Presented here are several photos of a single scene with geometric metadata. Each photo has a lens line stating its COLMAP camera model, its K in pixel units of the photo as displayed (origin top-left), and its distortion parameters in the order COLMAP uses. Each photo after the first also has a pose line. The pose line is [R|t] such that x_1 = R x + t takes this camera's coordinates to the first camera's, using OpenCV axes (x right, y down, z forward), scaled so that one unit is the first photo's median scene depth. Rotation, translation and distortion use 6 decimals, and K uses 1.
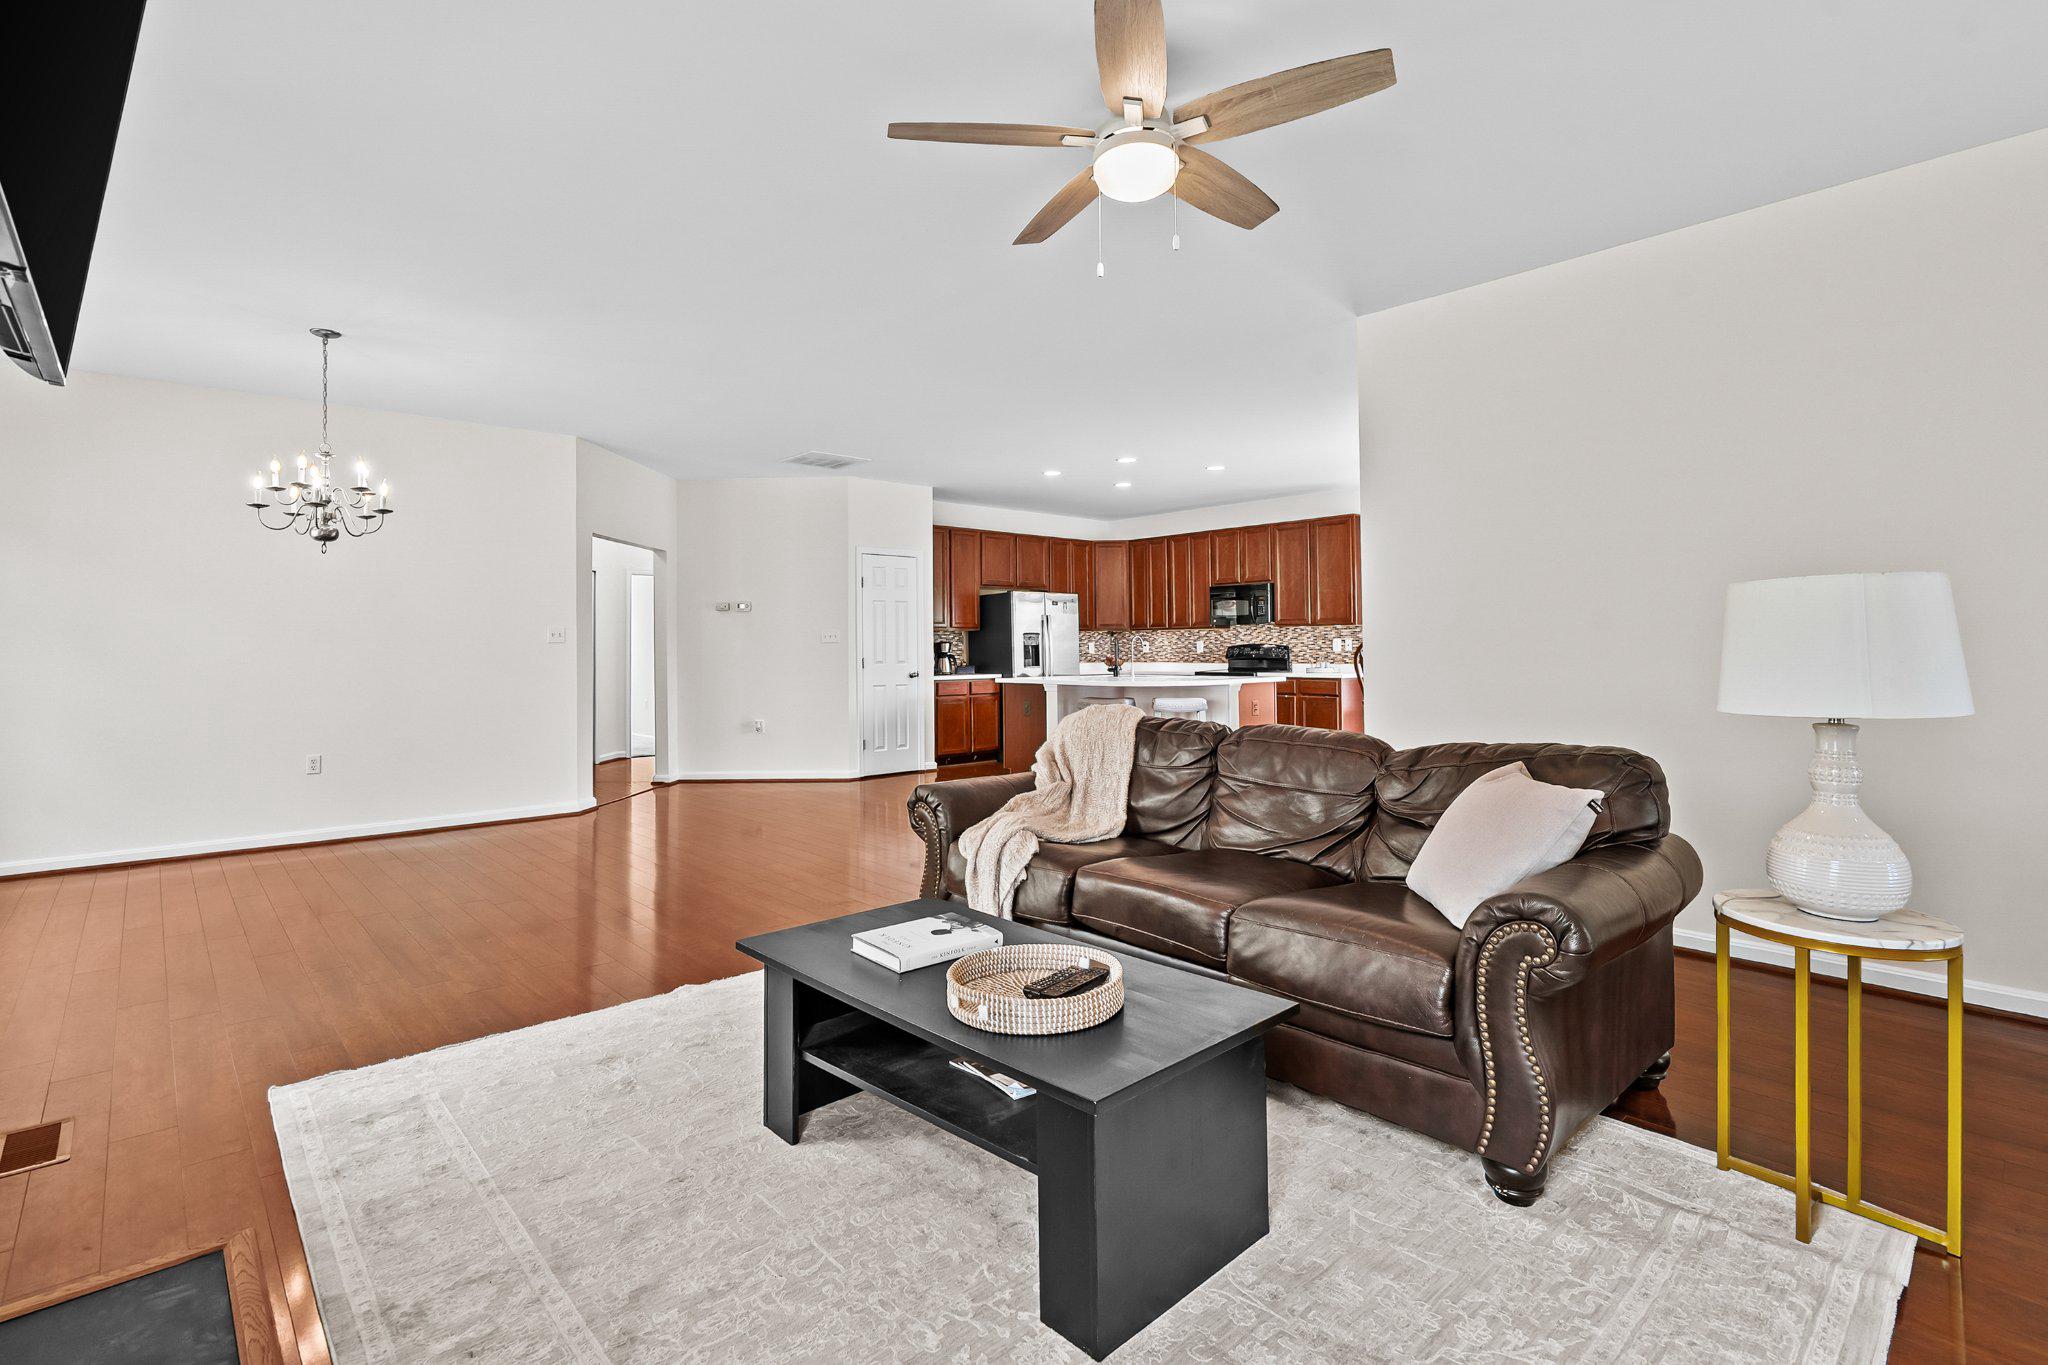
lens RADIAL K [[943.0, 0, 1043.2], [0, 943.0, 616.6], [0, 0, 1]] dist [0.000681, 0.001334]
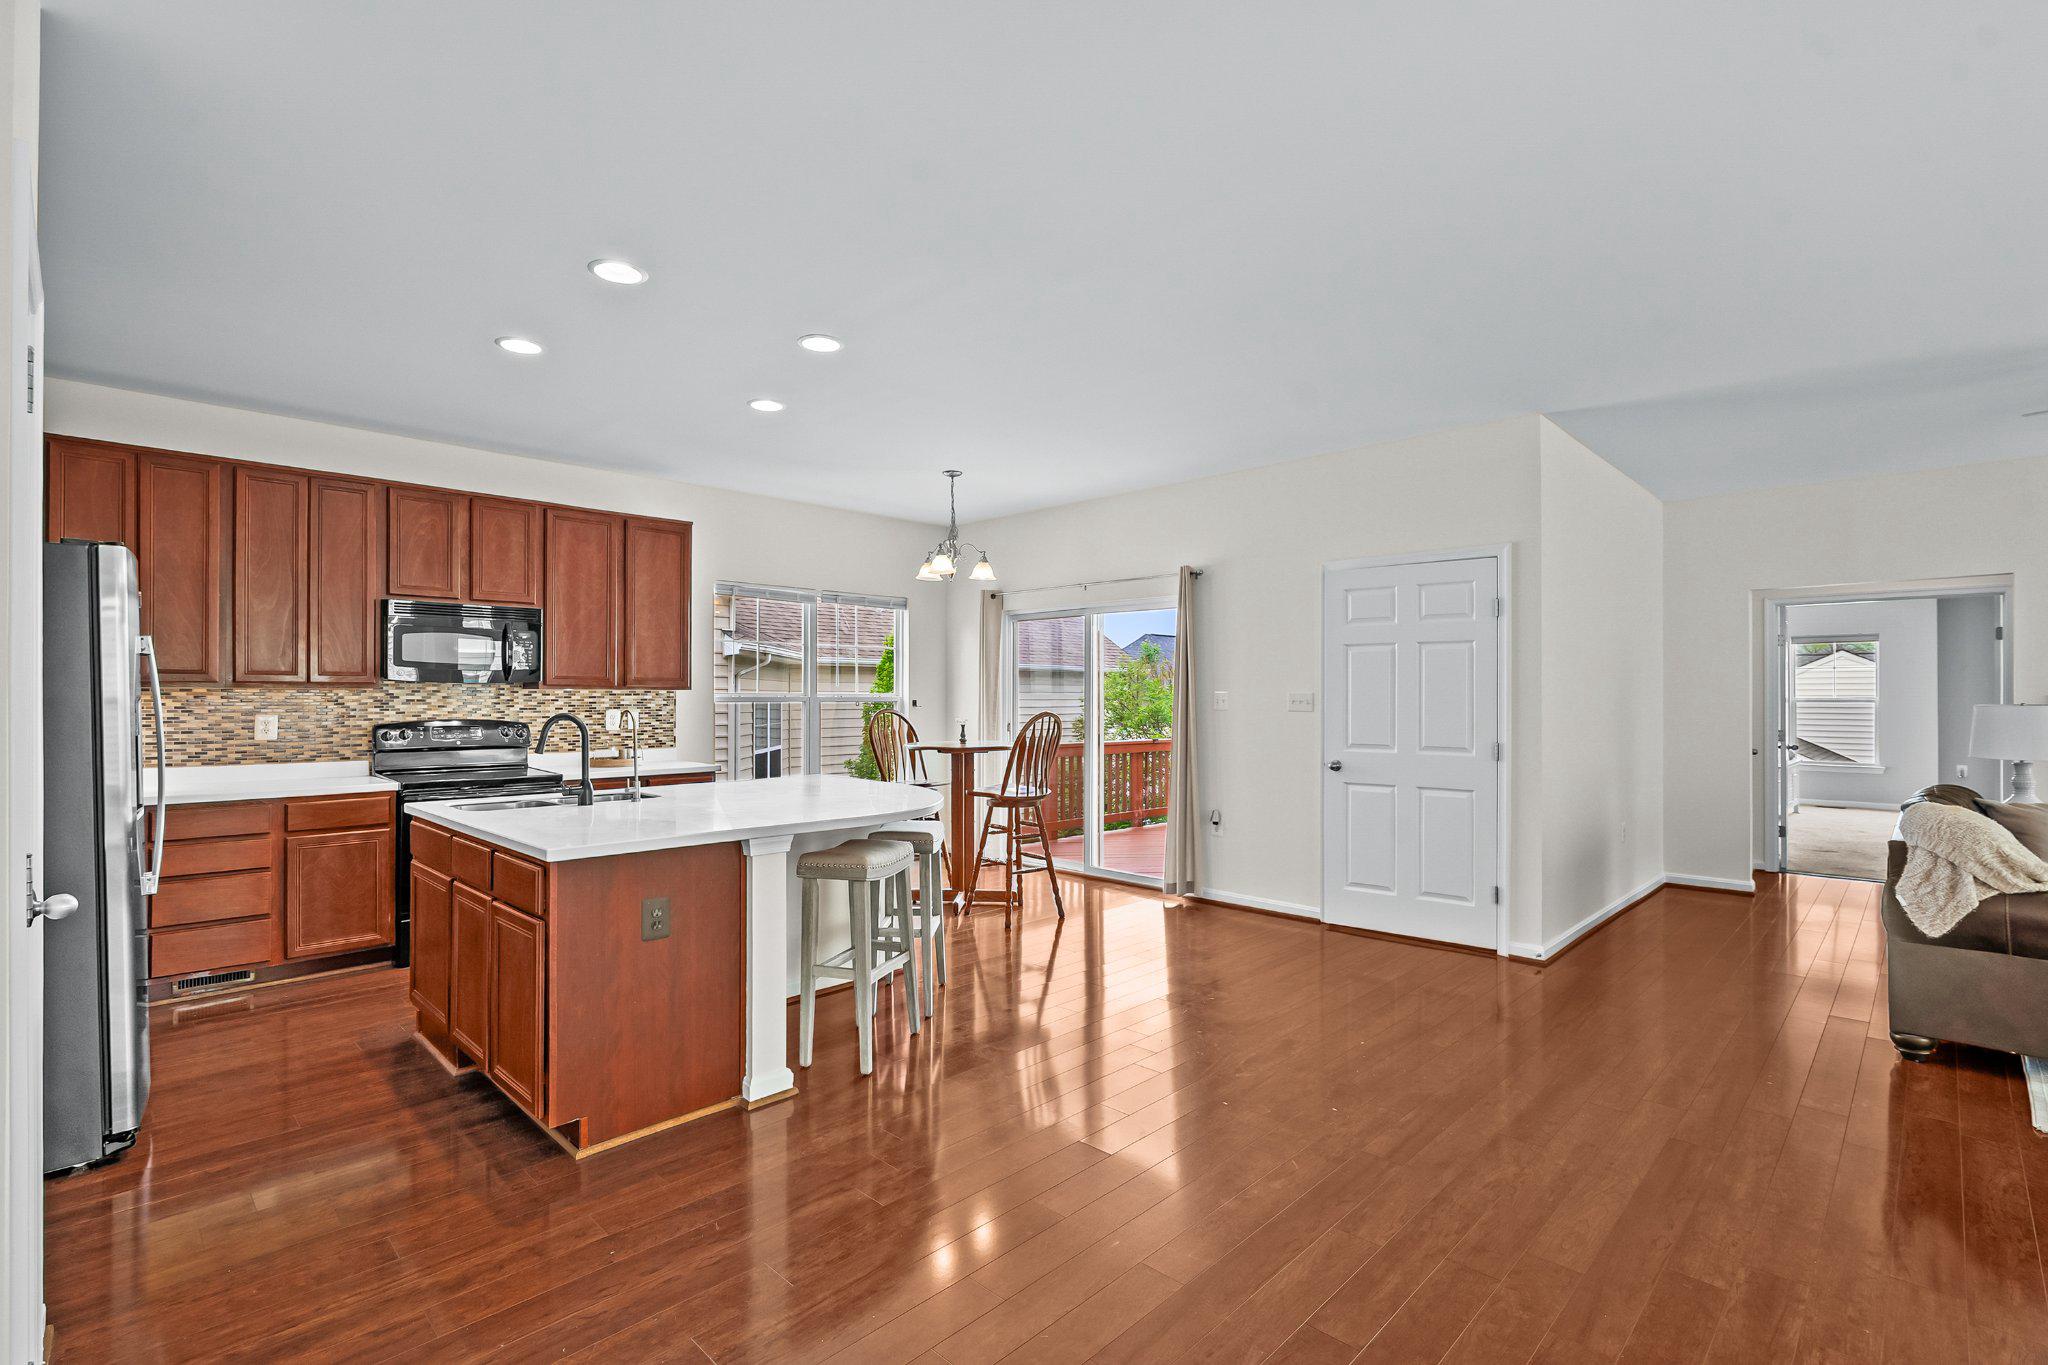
lens RADIAL K [[943.0, 0, 1017.3], [0, 943.0, 691.2], [0, 0, 1]] dist [0.000681, 0.001334]
pose [[-0.037161, 0.013574, 0.999217, -0.314073], [-0.033003, 0.999346, -0.014803, 0.010904], [-0.998764, -0.033527, -0.036689, 0.726120]]
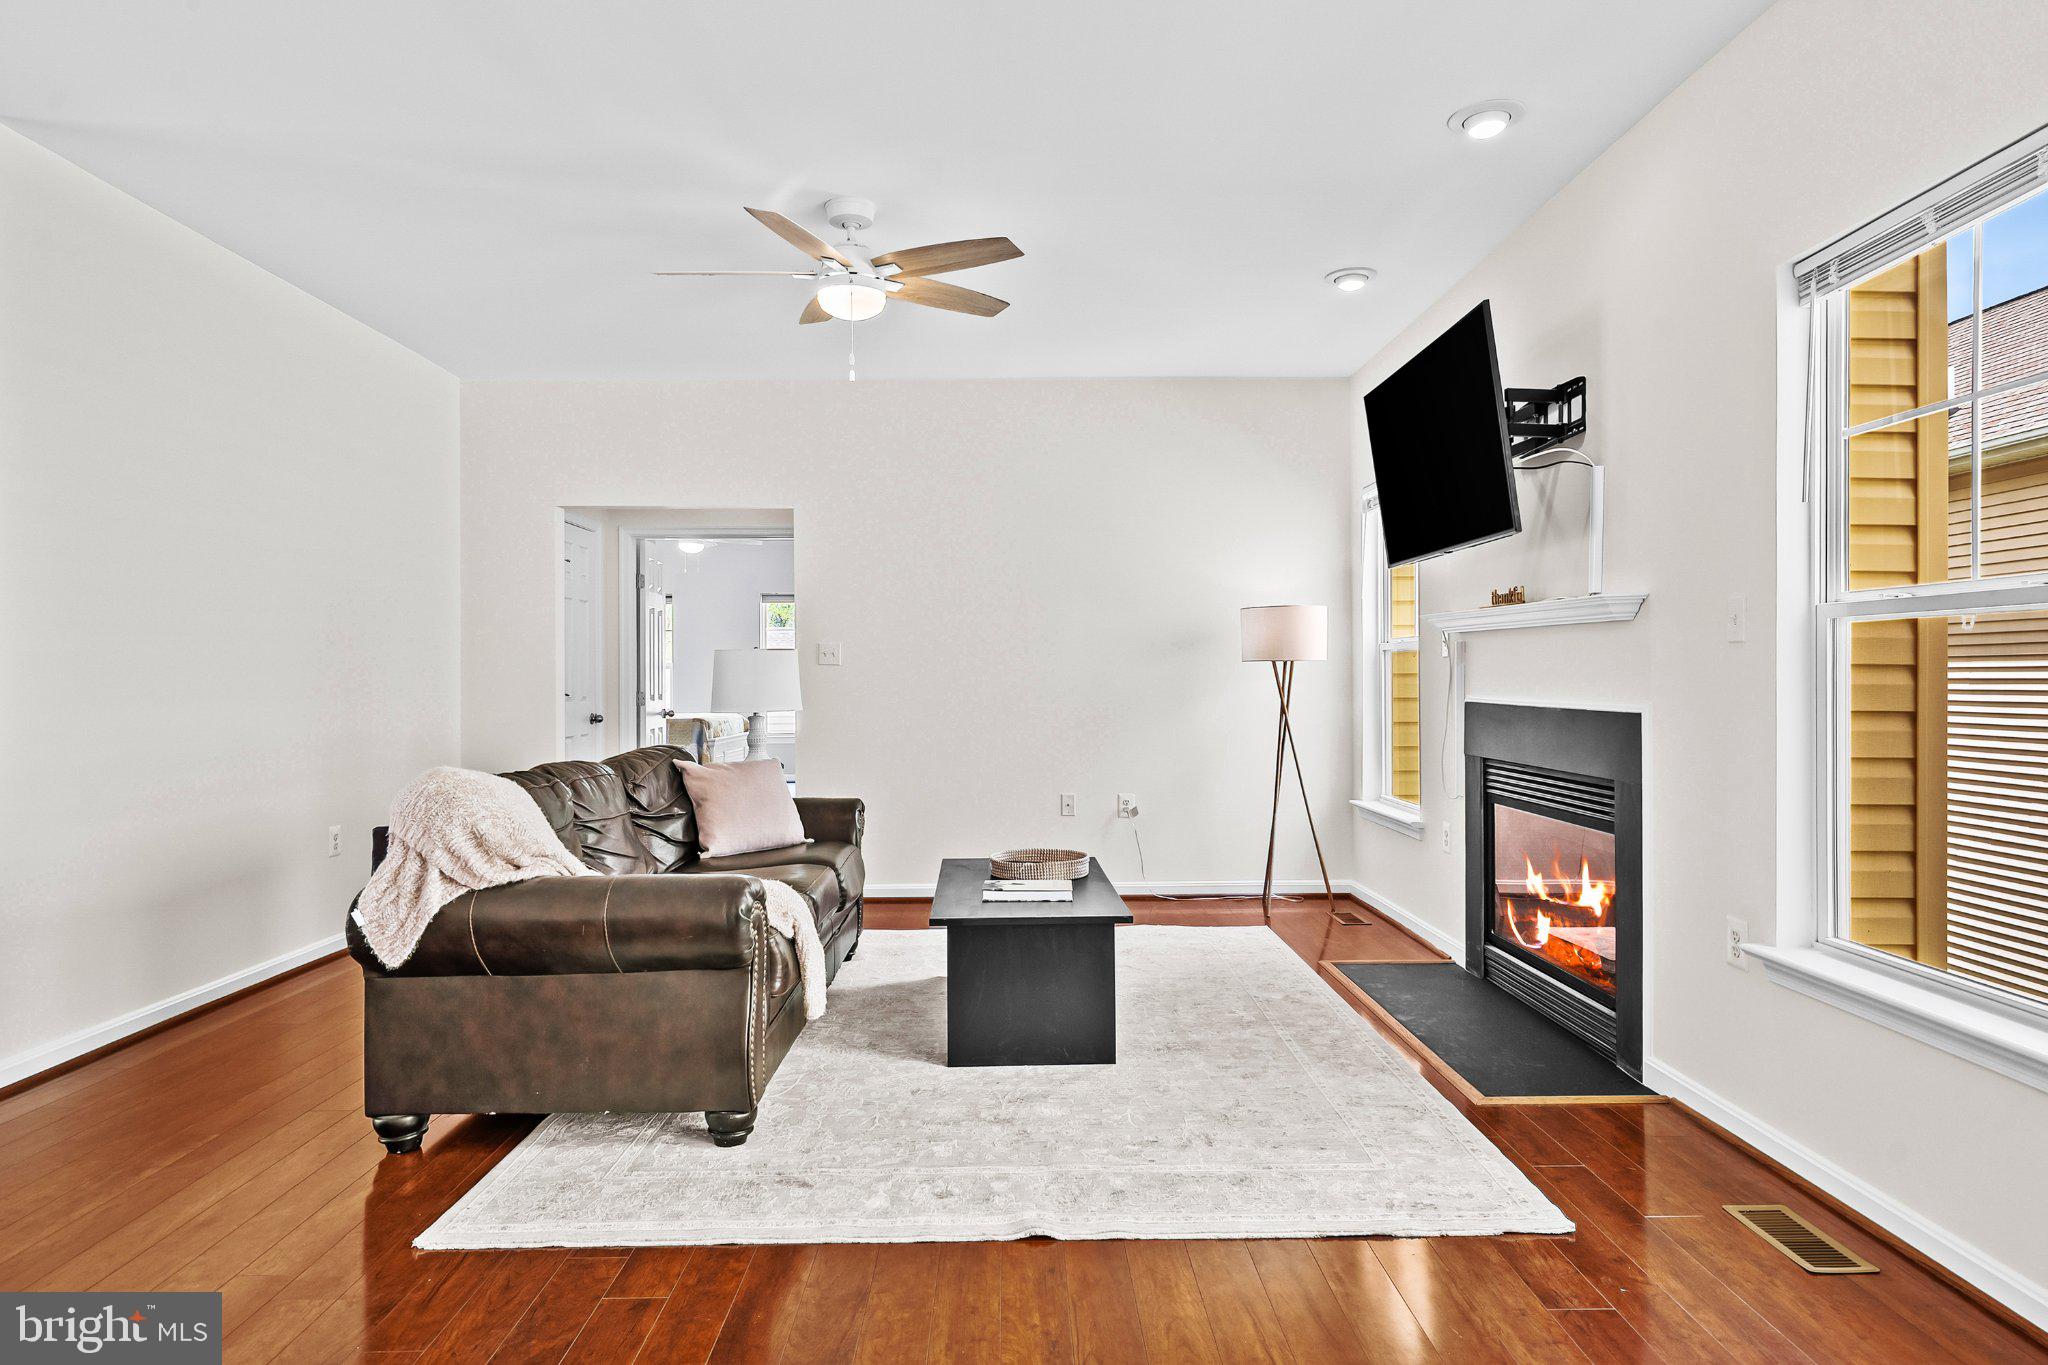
lens RADIAL K [[1162.5, 0, 993.7], [0, 1162.5, 671.4], [0, 0, 1]] dist [0.006054, 0.001886]
pose [[-0.741000, 0.012432, 0.671390, -0.281788], [-0.012579, 0.999396, -0.032388, 0.019403], [-0.671387, -0.032445, -0.740396, 0.495334]]
